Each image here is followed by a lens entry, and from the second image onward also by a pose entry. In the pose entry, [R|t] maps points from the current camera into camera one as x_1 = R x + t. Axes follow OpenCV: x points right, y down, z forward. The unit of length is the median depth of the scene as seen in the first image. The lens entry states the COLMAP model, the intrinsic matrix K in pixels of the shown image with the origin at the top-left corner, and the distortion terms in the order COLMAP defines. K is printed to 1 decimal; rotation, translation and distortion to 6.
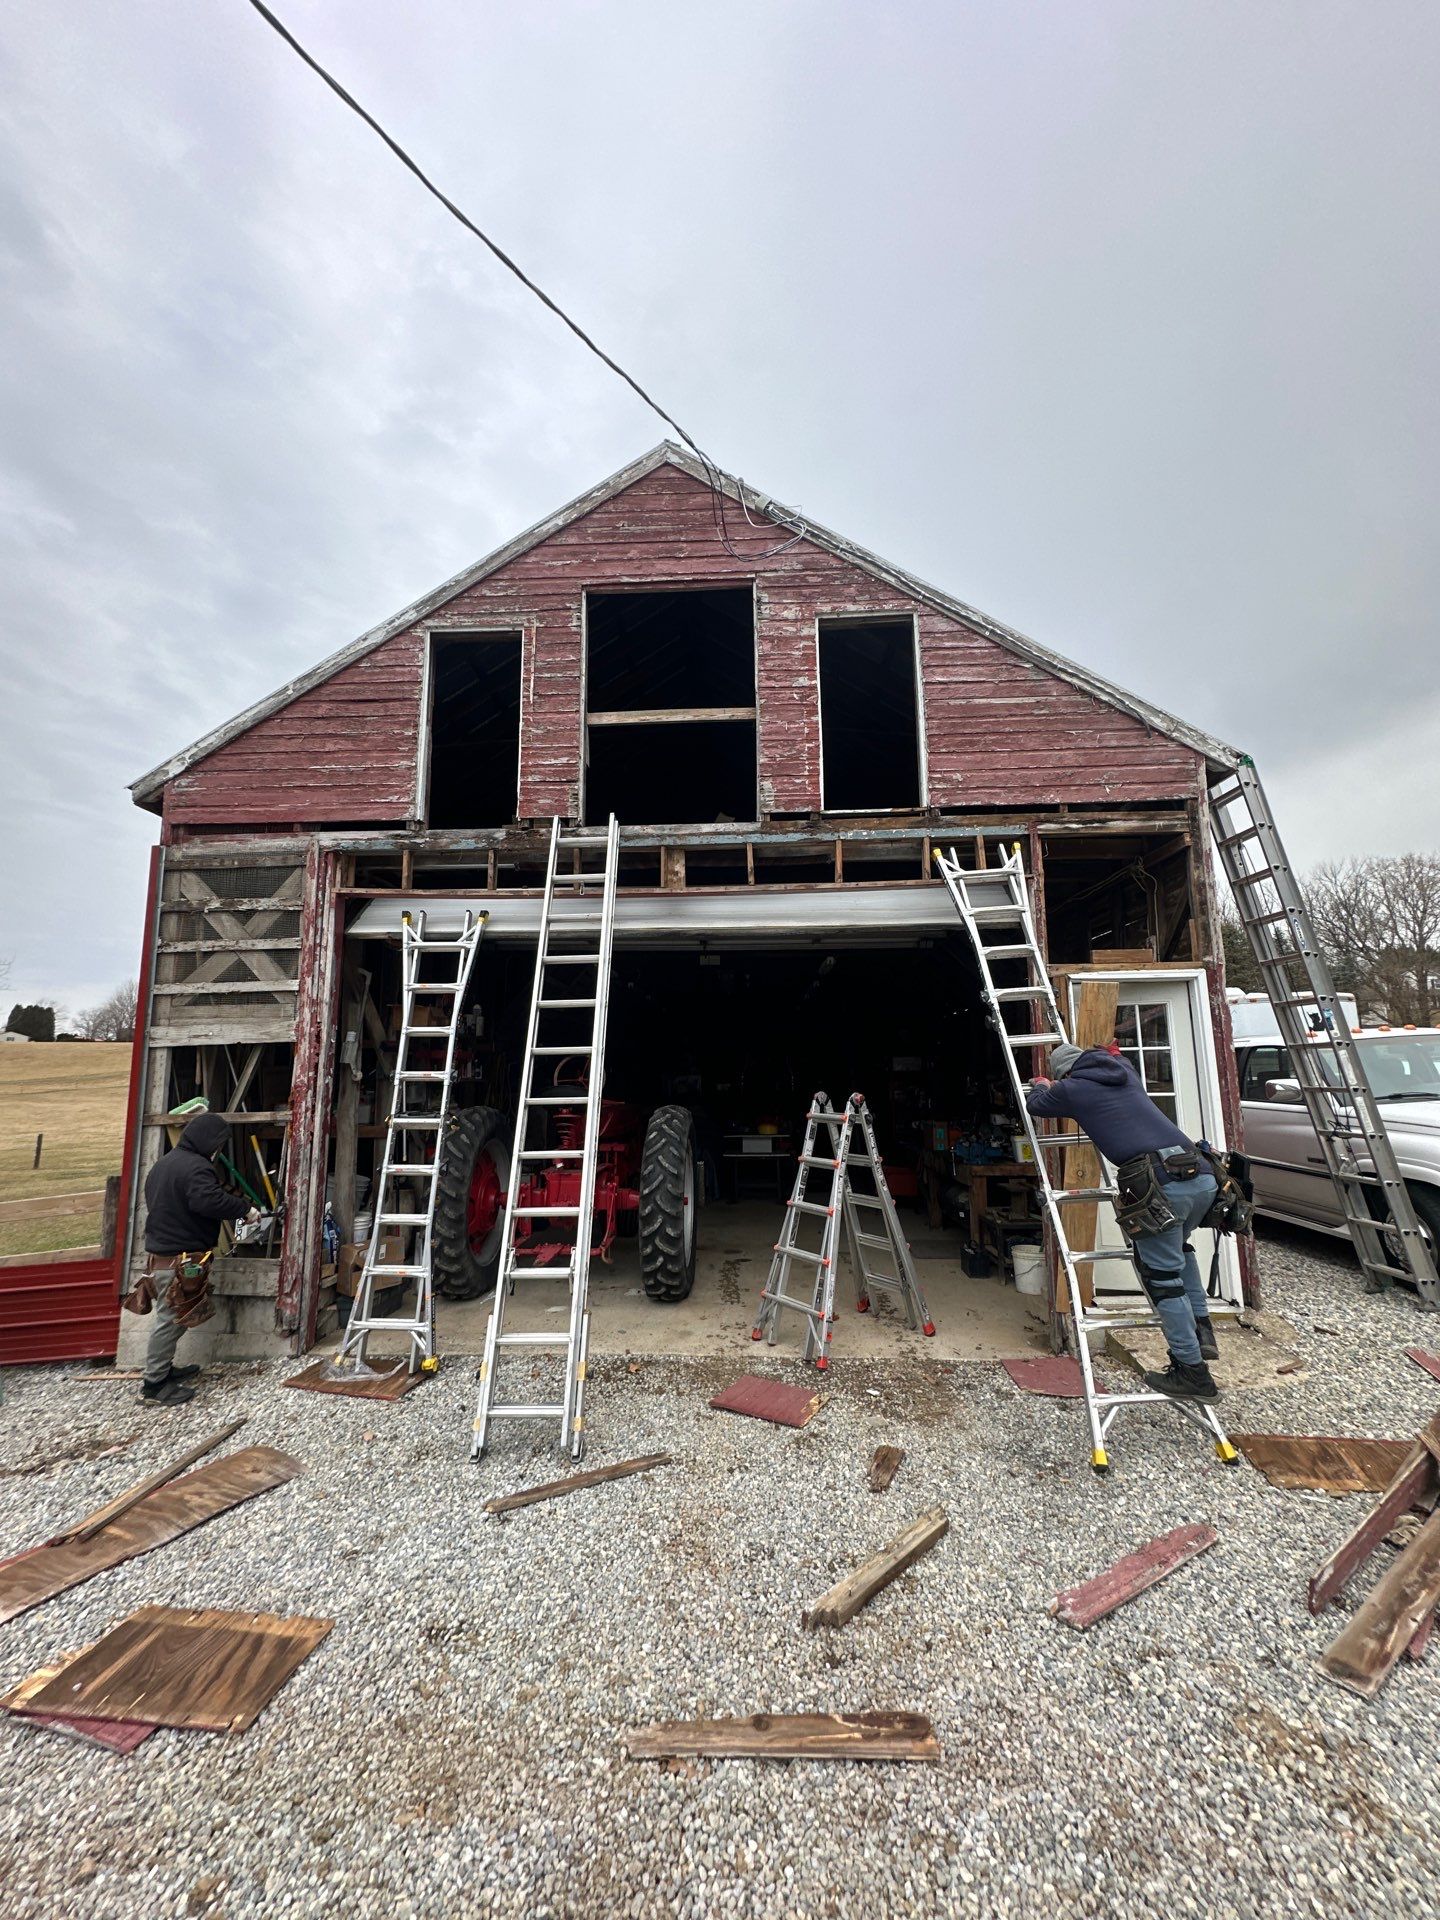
lens RADIAL K [[759.9, 0, 720.0], [0, 759.9, 960.0], [0, 0, 1]] dist [-0.000964, 0.000131]
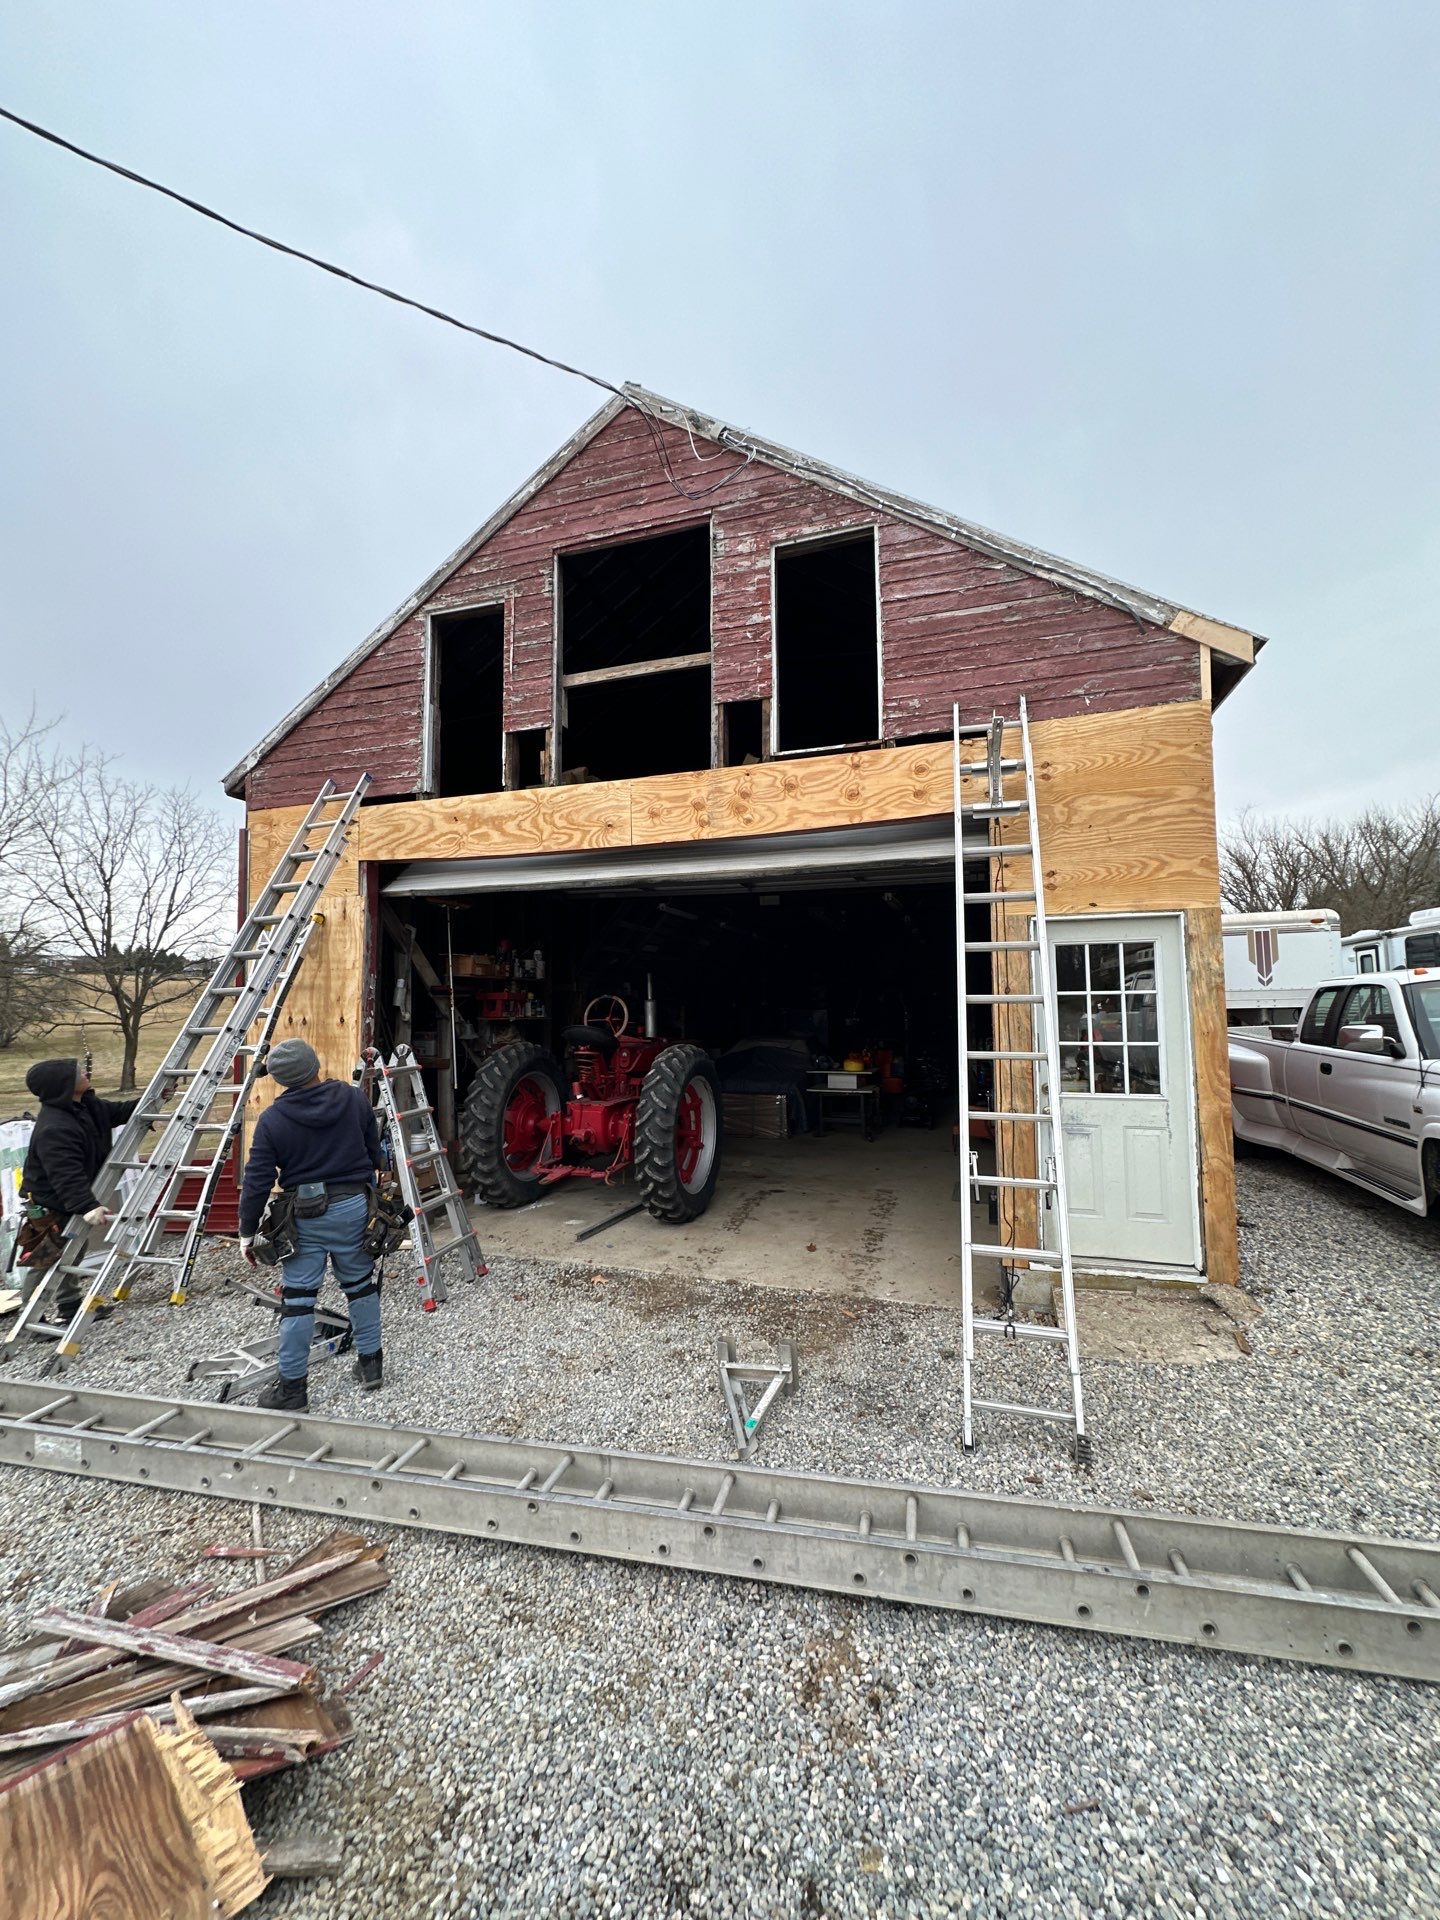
lens RADIAL K [[759.9, 0, 720.0], [0, 759.9, 960.0], [0, 0, 1]] dist [-0.000964, 0.000131]
pose [[0.964235, -0.014397, -0.264657, 0.309638], [0.038410, 0.995573, 0.085783, -0.016073], [0.262250, -0.092880, 0.960520, 0.012688]]
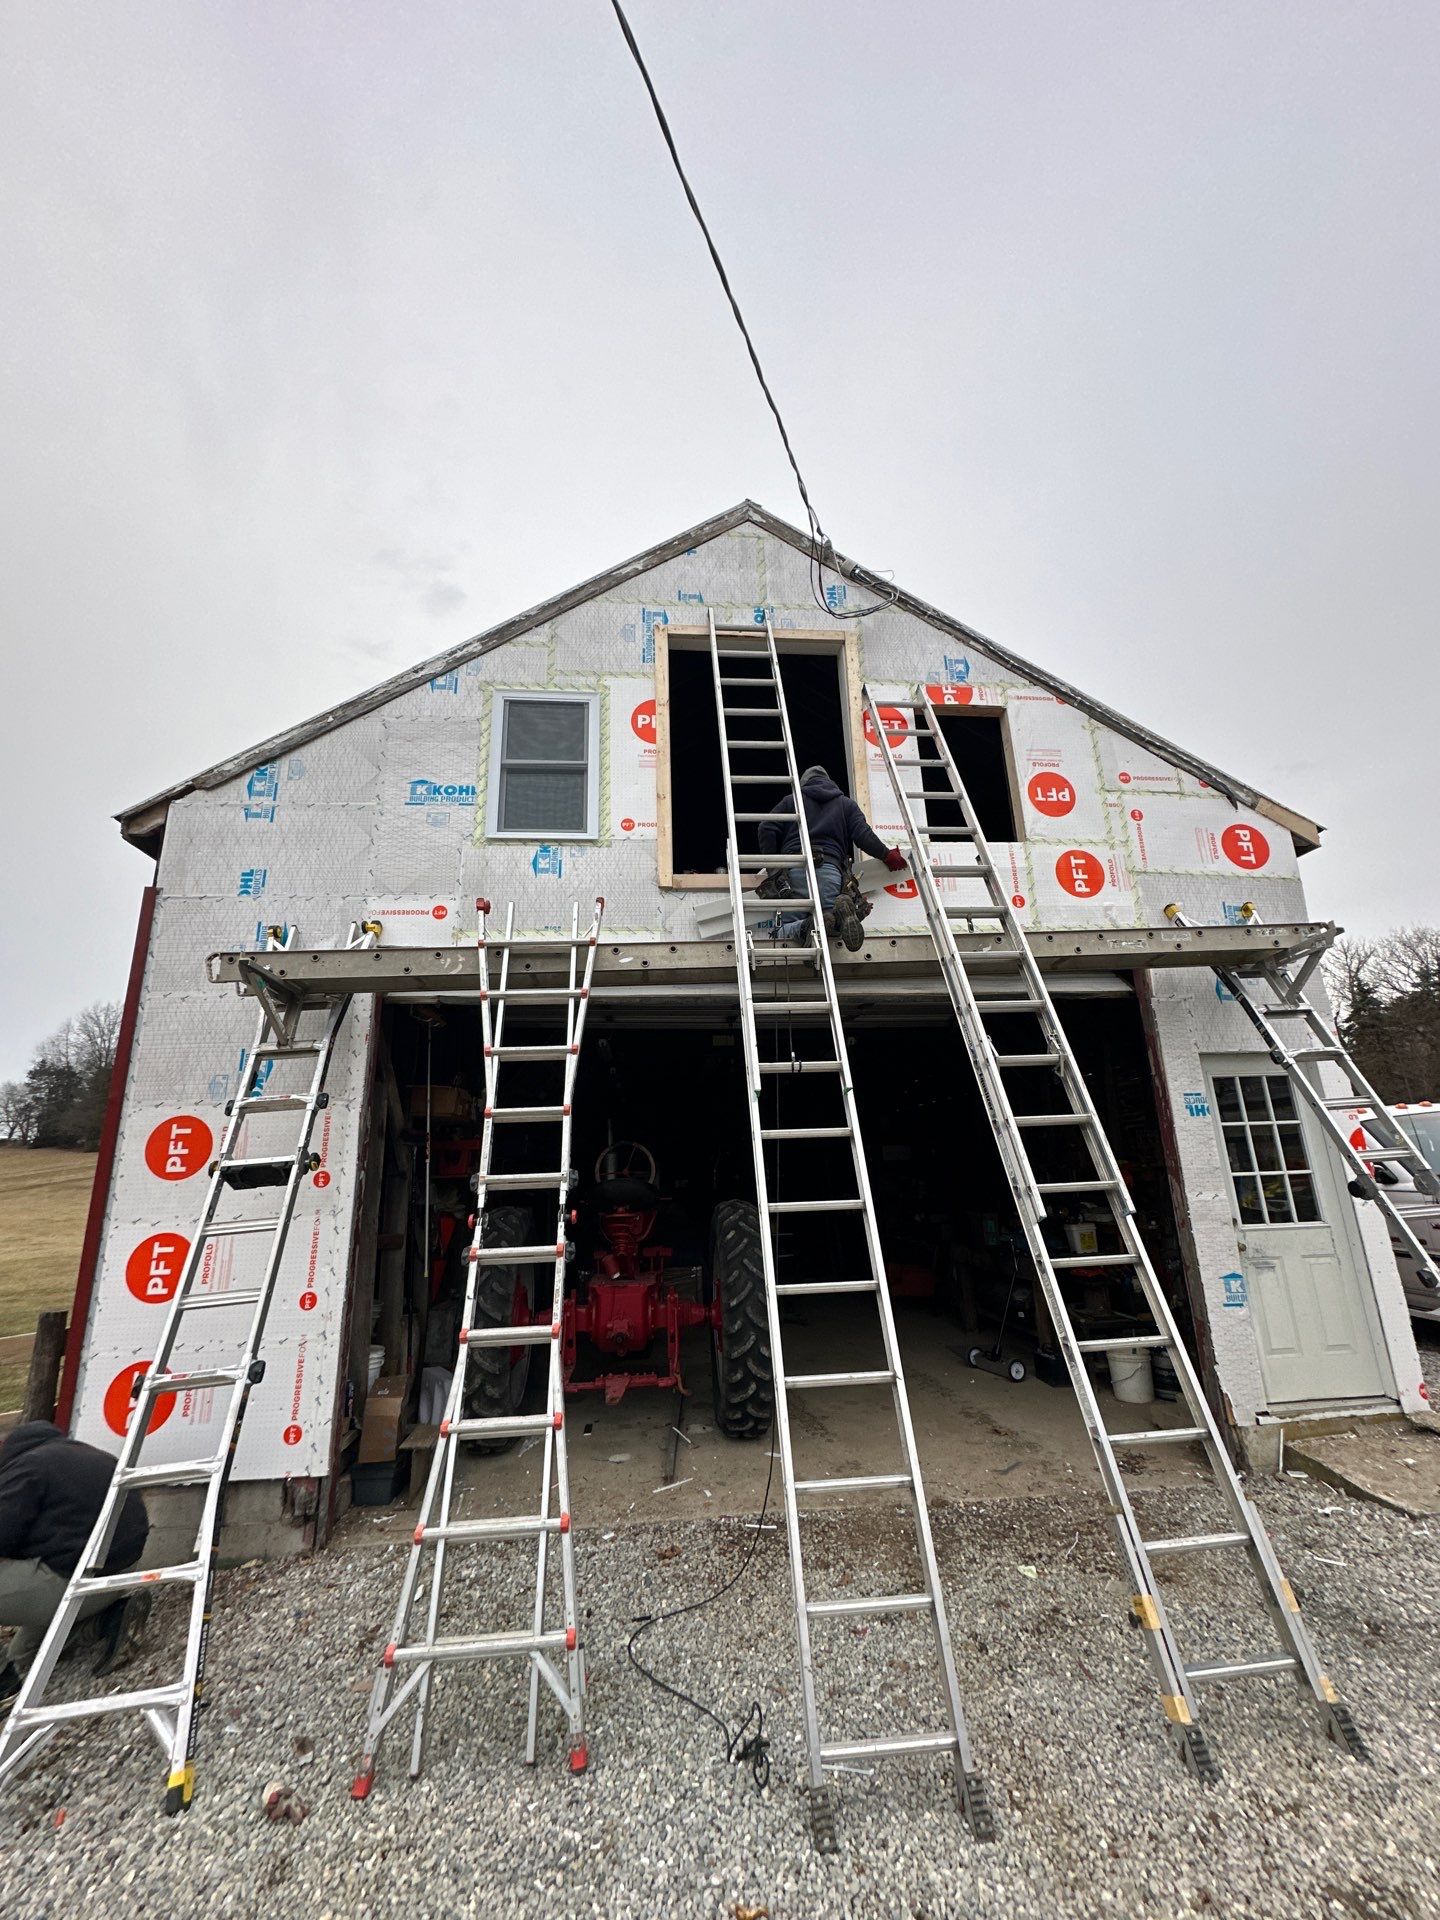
lens RADIAL K [[759.0, 0, 720.0], [0, 759.0, 960.0], [0, 0, 1]] dist [-0.000890, -0.000024]
pose [[0.990722, 0.017035, 0.134834, -0.236876], [-0.000267, 0.992355, -0.123414, 0.027958], [-0.135906, 0.122233, 0.983152, 0.118646]]
